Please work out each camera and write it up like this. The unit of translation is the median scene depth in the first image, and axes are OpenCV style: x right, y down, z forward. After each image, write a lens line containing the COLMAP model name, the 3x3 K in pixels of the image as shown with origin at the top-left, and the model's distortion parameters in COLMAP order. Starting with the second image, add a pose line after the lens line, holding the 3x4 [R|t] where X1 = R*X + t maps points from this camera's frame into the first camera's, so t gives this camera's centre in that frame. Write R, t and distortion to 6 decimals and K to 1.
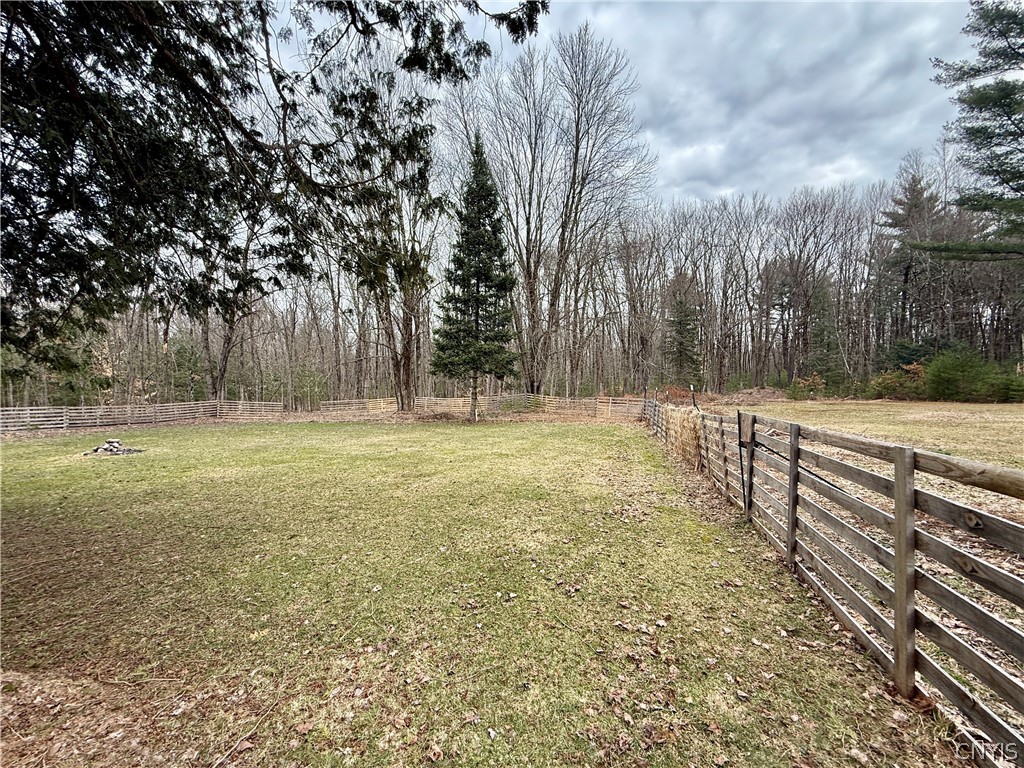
lens RADIAL K [[408.5, 0, 512.0], [0, 408.5, 384.0], [0, 0, 1]] dist [0.000585, 0.000033]
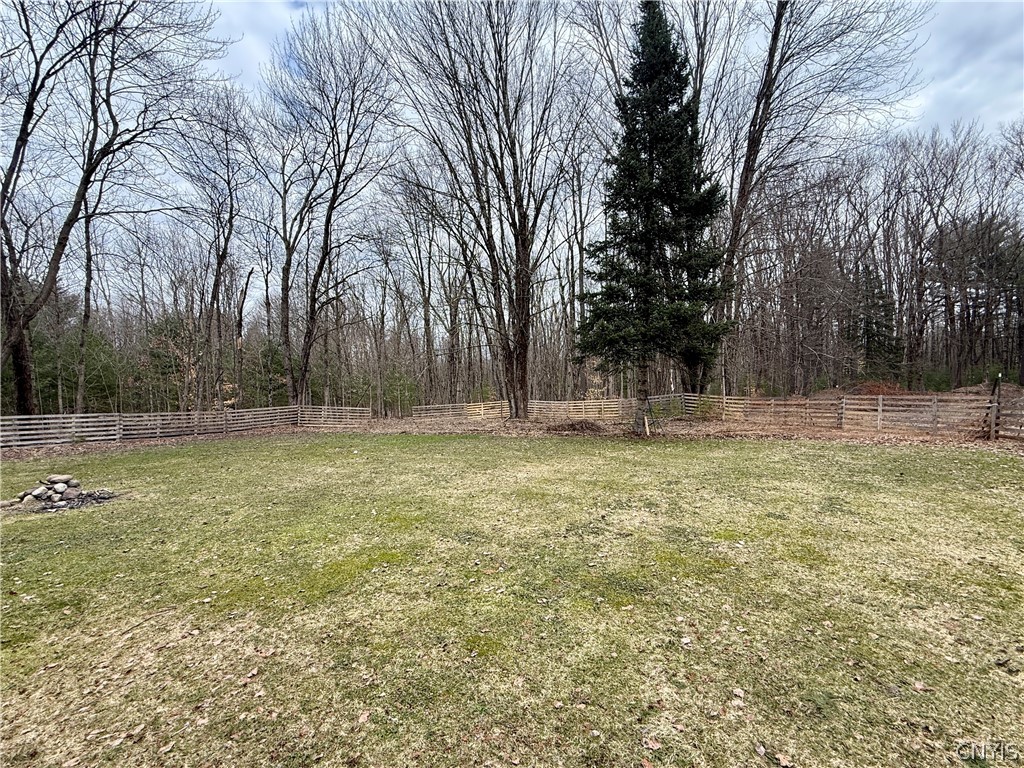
lens RADIAL K [[408.5, 0, 512.0], [0, 408.5, 384.0], [0, 0, 1]] dist [0.000585, 0.000033]
pose [[0.981922, -0.015243, -0.188674, -0.132833], [0.012774, 0.999816, -0.014296, 0.013960], [0.188857, 0.011628, 0.981936, 0.262685]]
